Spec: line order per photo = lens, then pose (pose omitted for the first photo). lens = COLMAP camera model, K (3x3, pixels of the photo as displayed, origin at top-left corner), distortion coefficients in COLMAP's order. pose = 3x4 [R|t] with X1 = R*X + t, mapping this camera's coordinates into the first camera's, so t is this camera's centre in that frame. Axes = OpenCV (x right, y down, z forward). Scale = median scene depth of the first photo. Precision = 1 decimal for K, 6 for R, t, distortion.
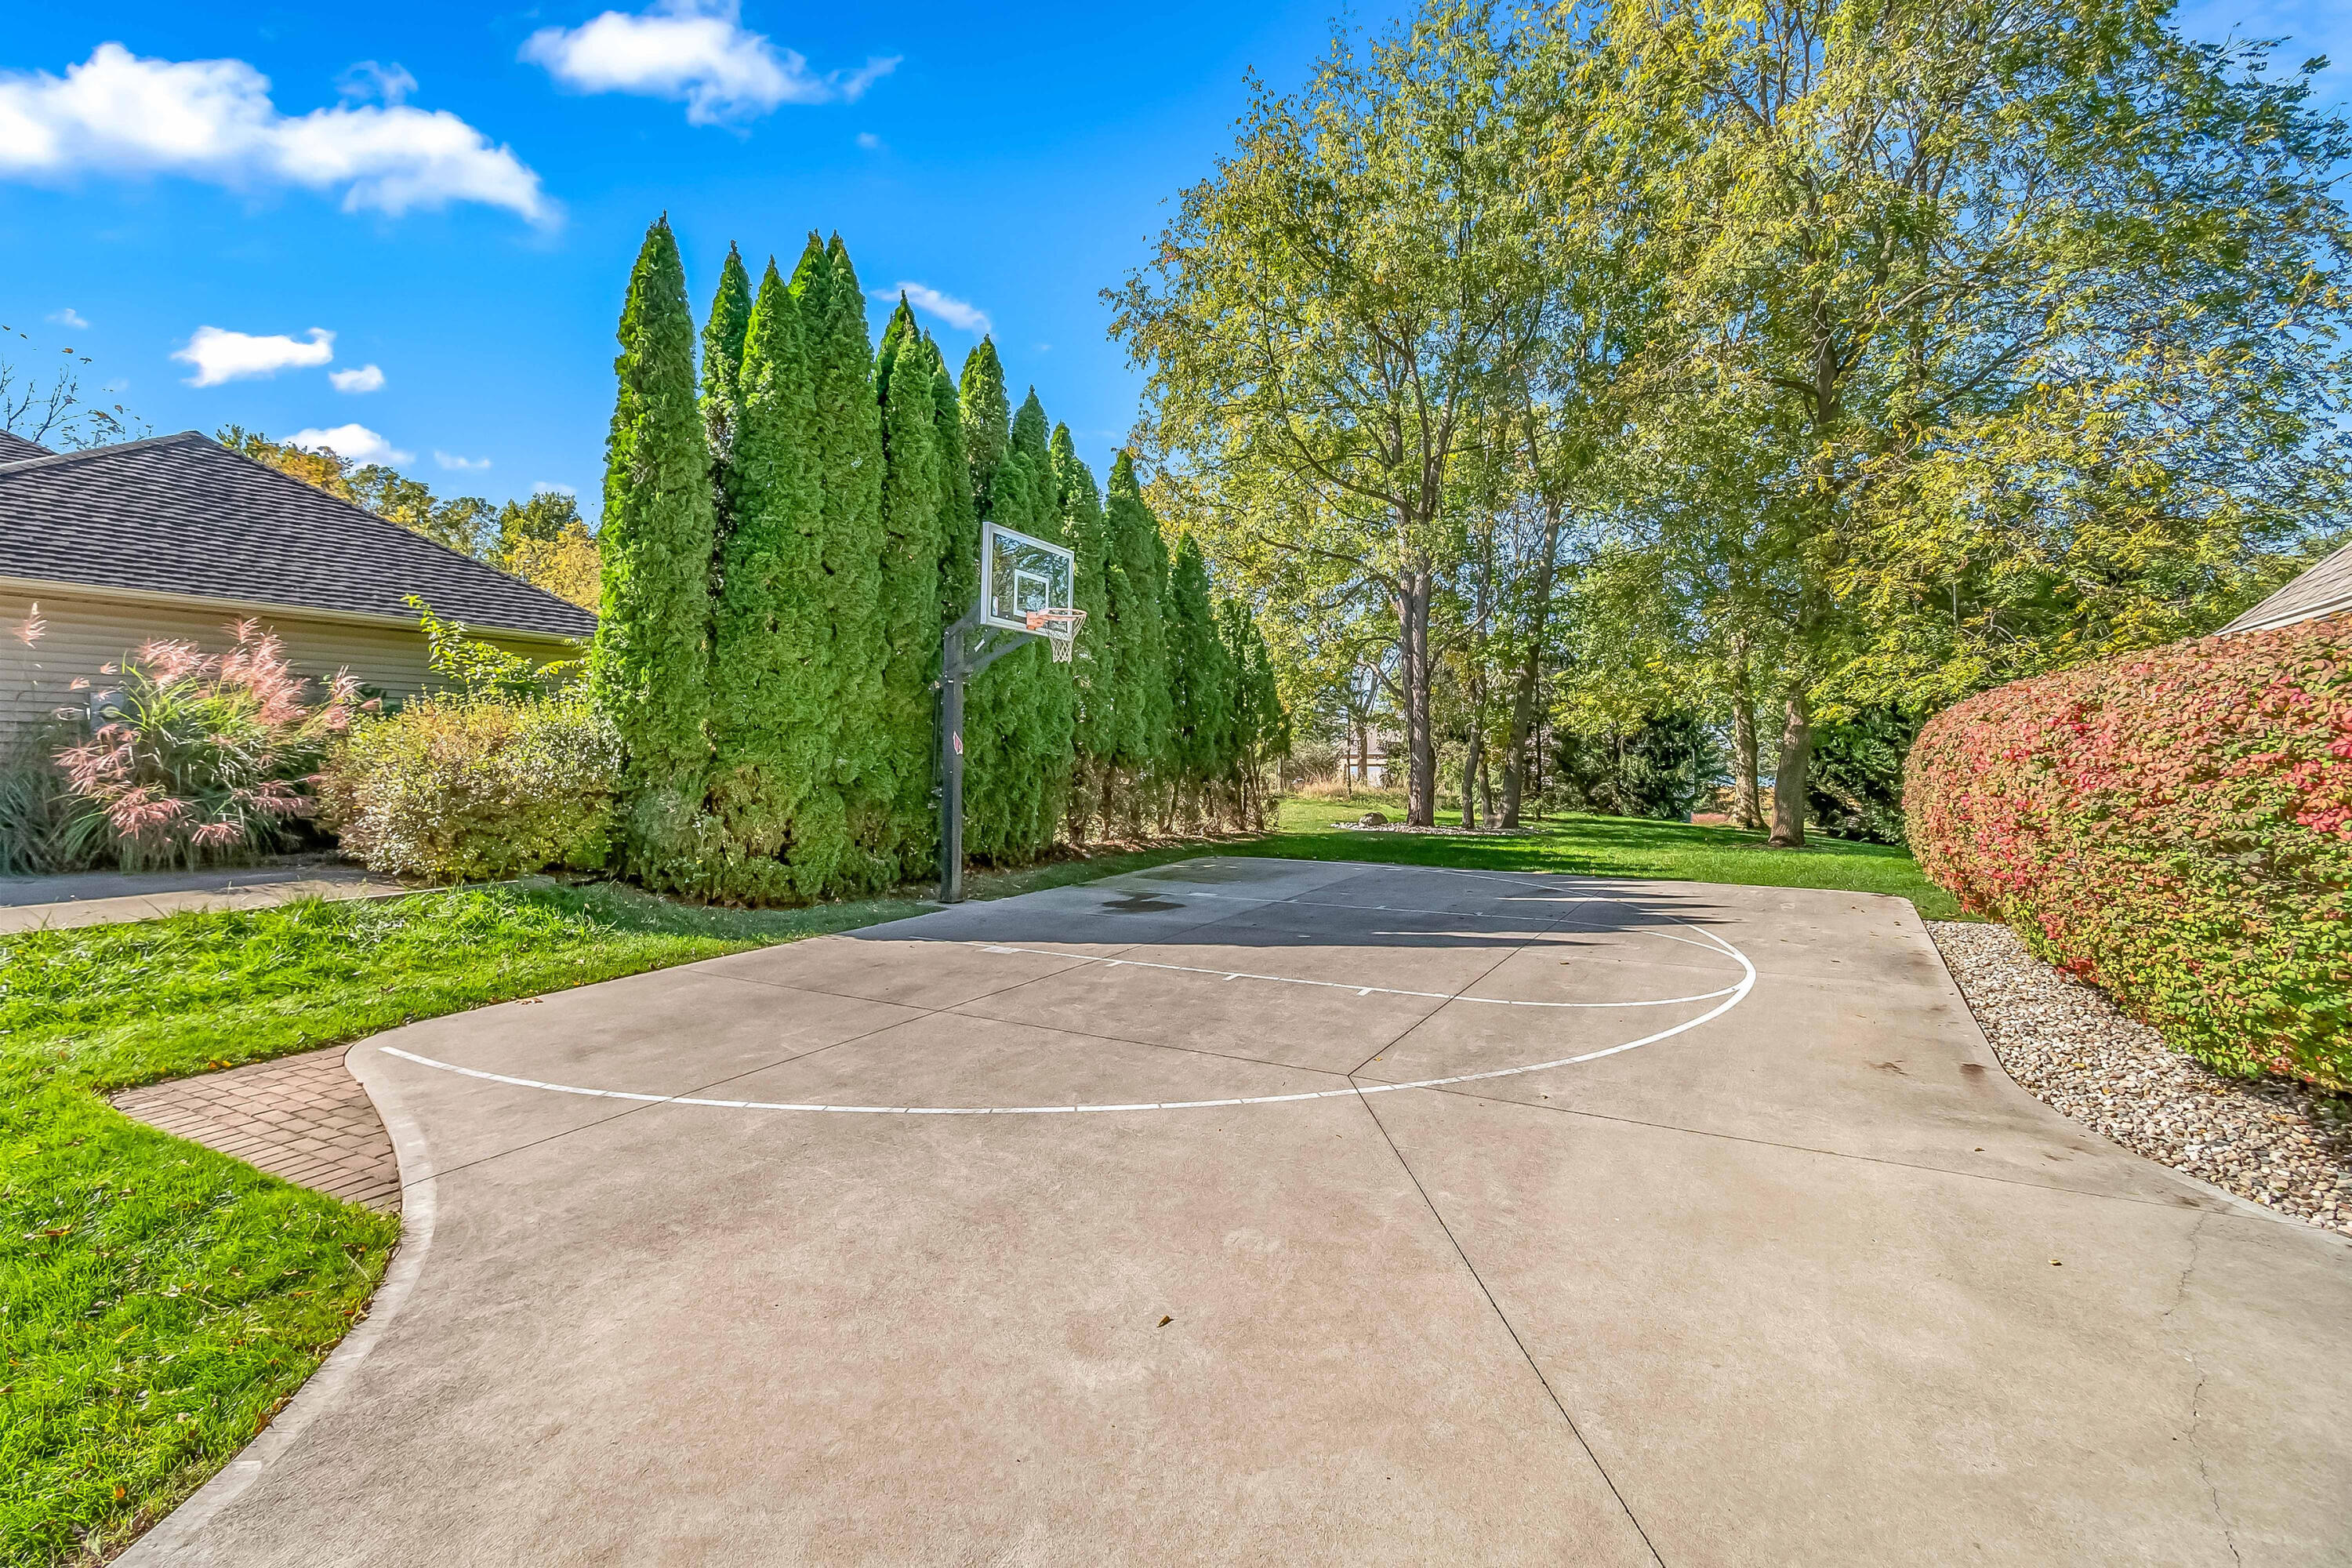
lens RADIAL K [[1016.6, 0, 1147.4], [0, 1016.6, 772.6], [0, 0, 1]] dist [0.008975, -0.005164]
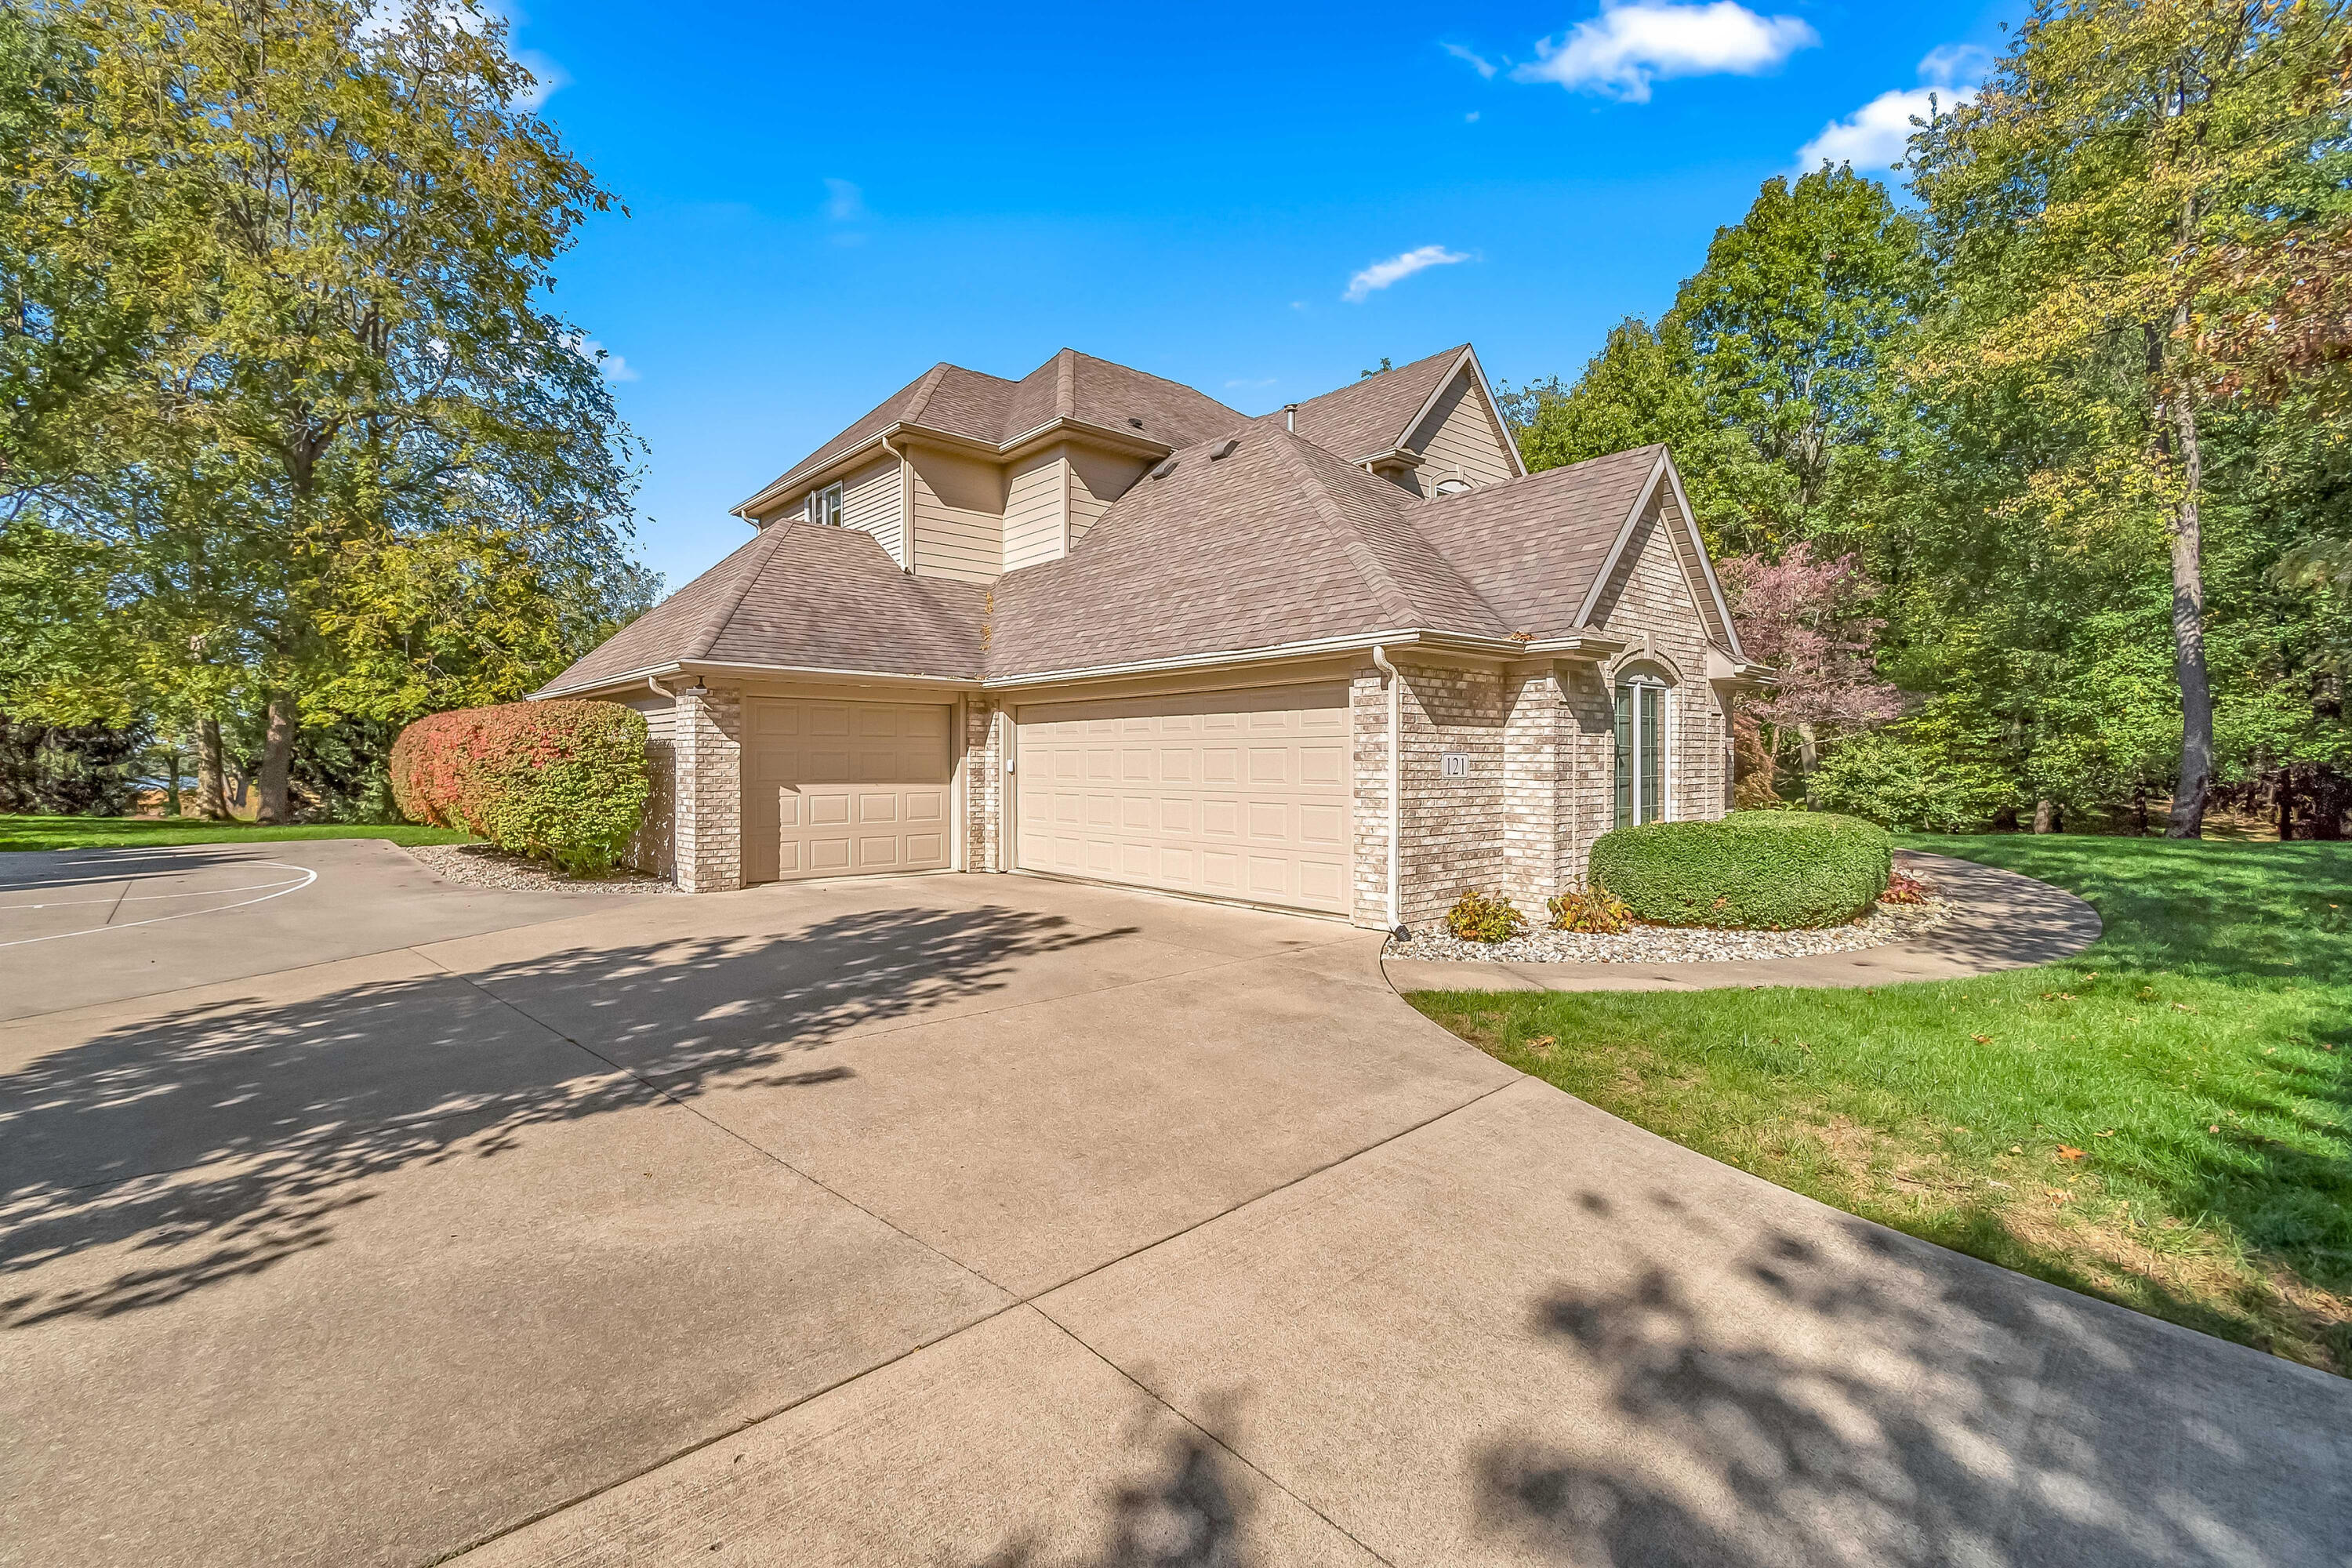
lens RADIAL K [[1016.6, 0, 1147.4], [0, 1016.6, 772.6], [0, 0, 1]] dist [0.008975, -0.005164]
pose [[0.256658, -0.008162, 0.966468, -0.351502], [0.009415, 0.999938, 0.005945, 0.015622], [-0.966457, 0.007573, 0.256719, -0.400747]]
